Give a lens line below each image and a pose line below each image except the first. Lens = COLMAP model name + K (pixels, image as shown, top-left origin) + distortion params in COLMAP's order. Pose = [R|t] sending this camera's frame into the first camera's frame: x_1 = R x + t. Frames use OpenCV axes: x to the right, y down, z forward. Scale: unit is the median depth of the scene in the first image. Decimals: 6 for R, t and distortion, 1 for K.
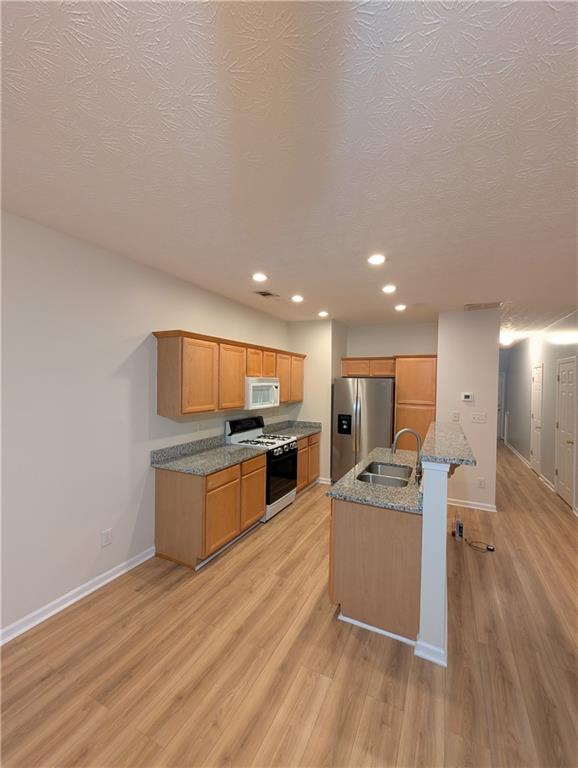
lens RADIAL K [[317.0, 0, 290.8], [0, 317.0, 384.6], [0, 0, 1]] dist [0.000052, -0.000642]
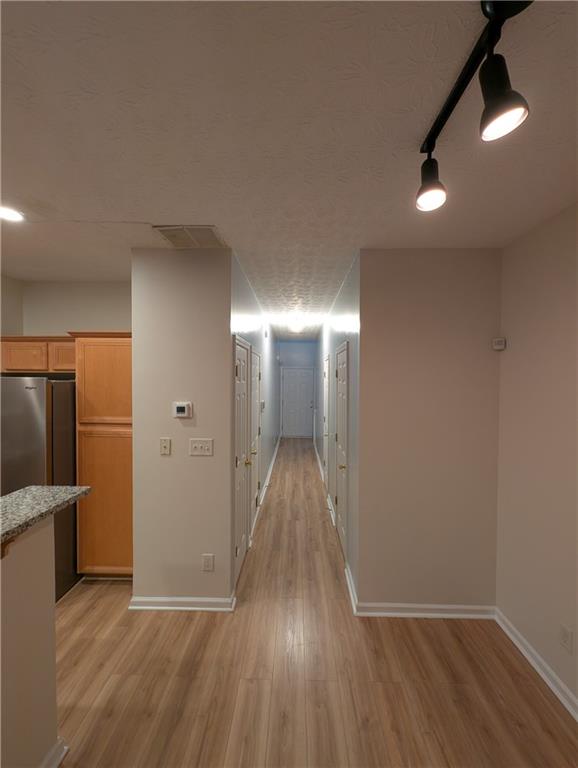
lens RADIAL K [[312.1, 0, 289.0], [0, 312.1, 384.0], [0, 0, 1]] dist [-0.000907, -0.001032]
pose [[0.910271, -0.021685, 0.413445, 0.544632], [0.014626, 0.999688, 0.020233, -0.014799], [-0.413754, -0.012371, 0.910304, 0.472364]]
